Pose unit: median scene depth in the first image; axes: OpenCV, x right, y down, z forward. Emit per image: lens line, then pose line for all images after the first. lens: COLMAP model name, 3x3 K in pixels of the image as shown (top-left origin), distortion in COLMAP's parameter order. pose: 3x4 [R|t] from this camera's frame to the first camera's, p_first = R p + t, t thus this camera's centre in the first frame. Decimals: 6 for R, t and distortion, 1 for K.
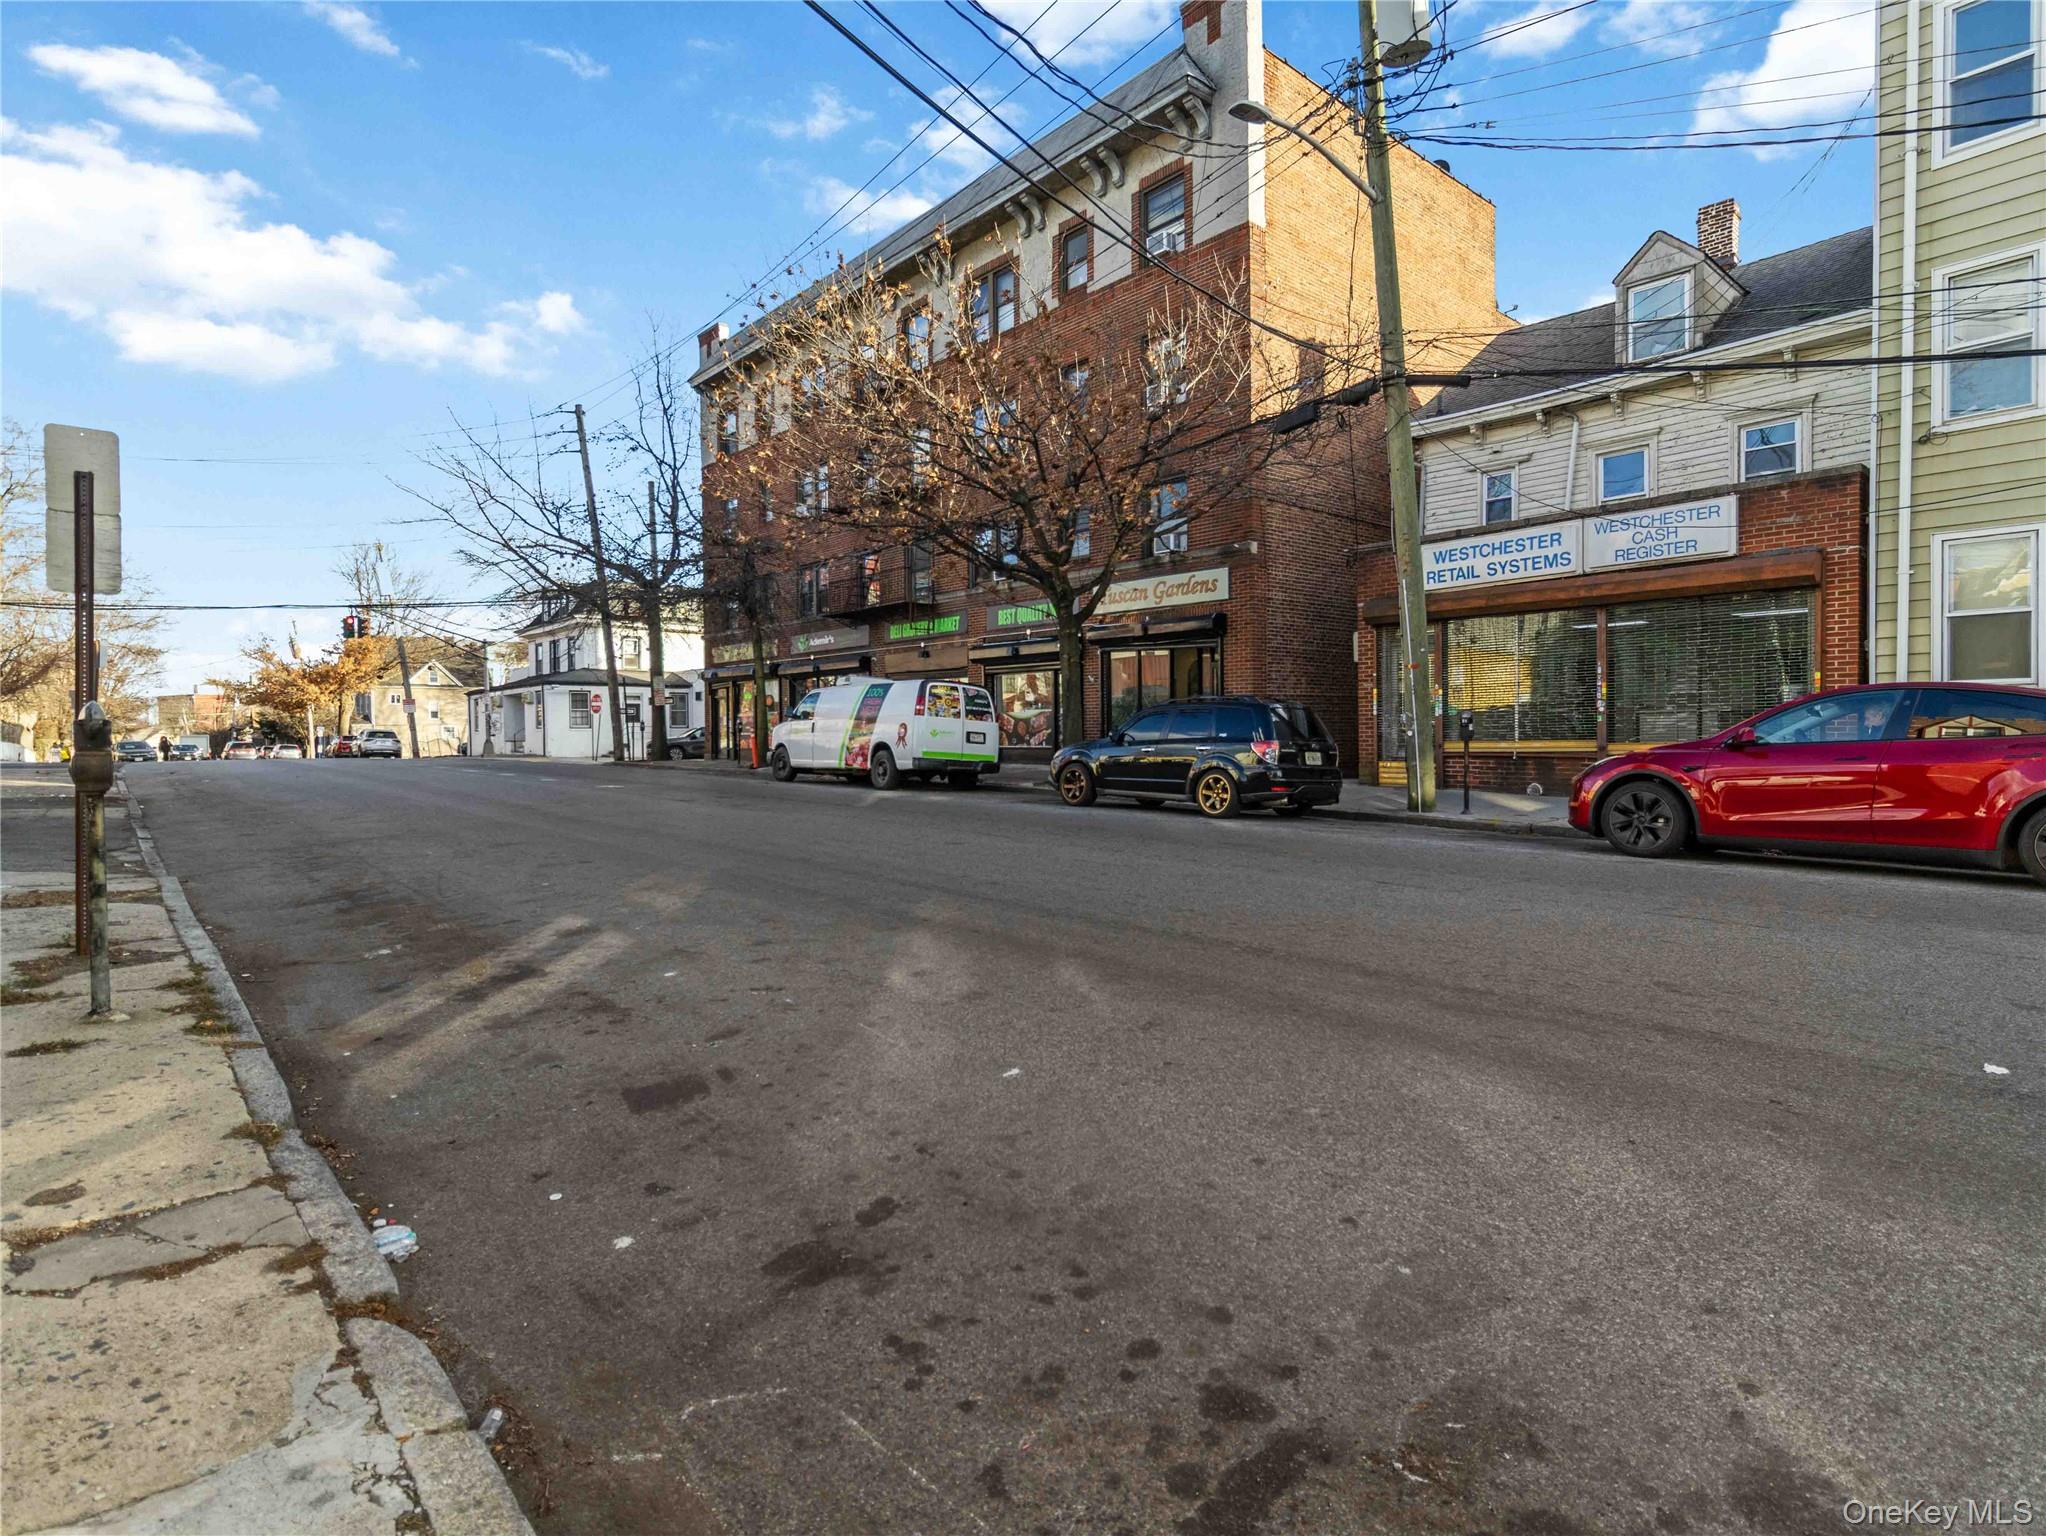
lens RADIAL K [[1103.5, 0, 1029.5], [0, 1103.5, 759.3], [0, 0, 1]] dist [0.000539, 0.000360]
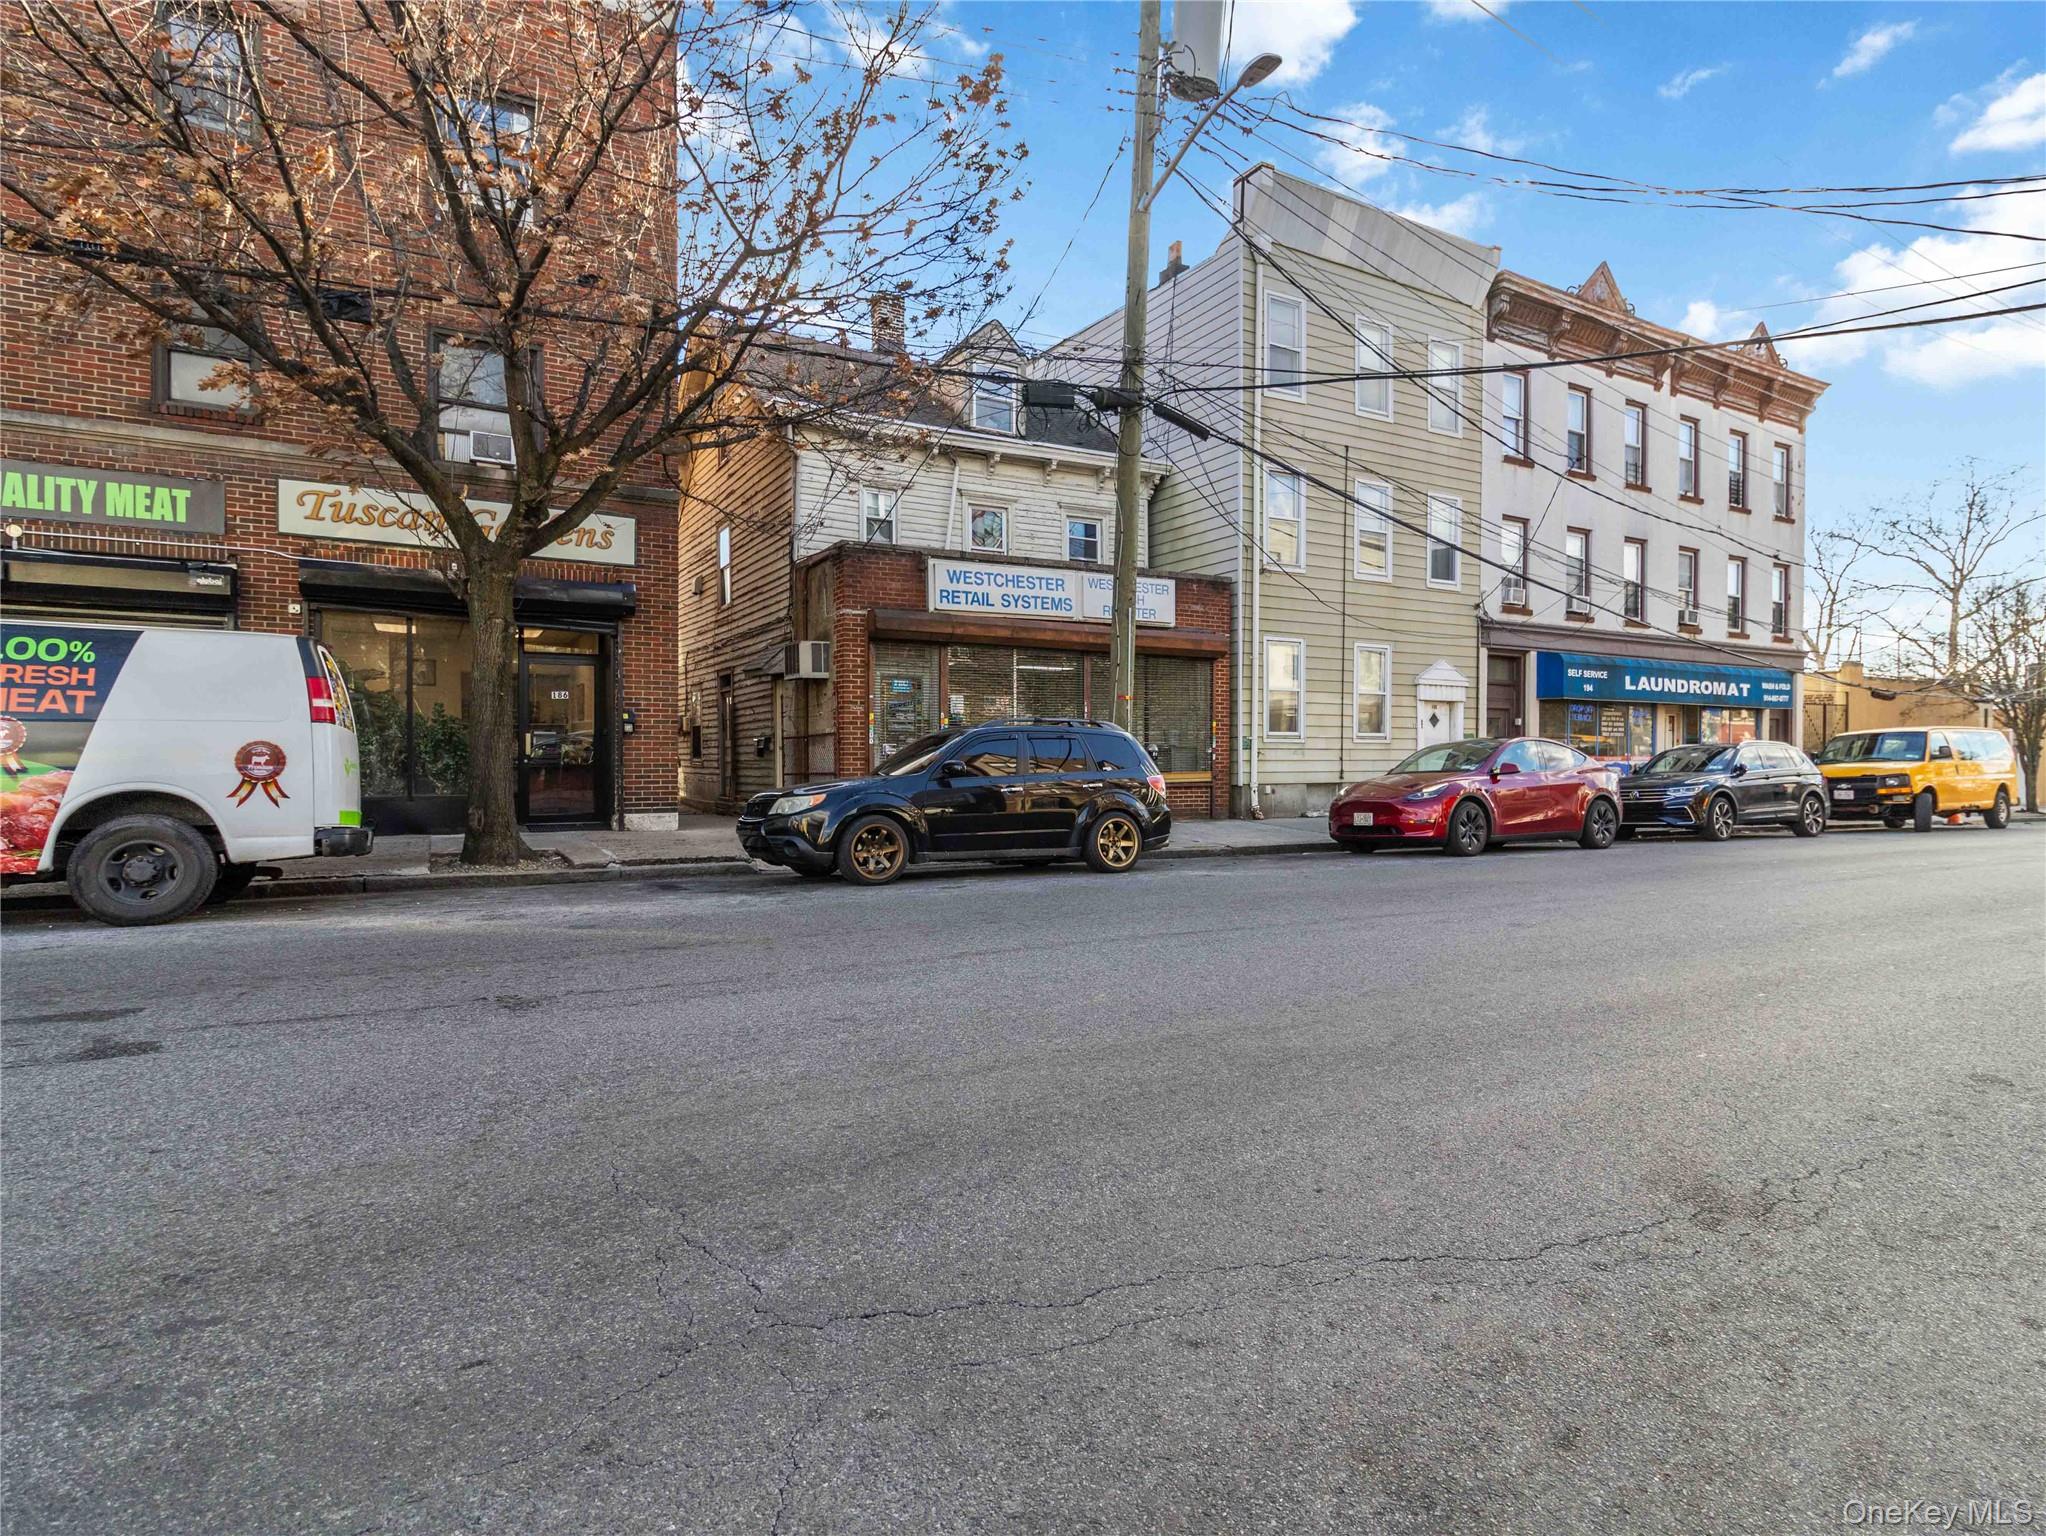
lens RADIAL K [[1103.5, 0, 1025.1], [0, 1103.5, 763.6], [0, 0, 1]] dist [0.000539, 0.000360]
pose [[0.166356, -0.001168, 0.986065, -0.561999], [0.022204, 0.999750, -0.002562, -0.022399], [-0.985816, 0.022321, 0.166341, 0.824761]]
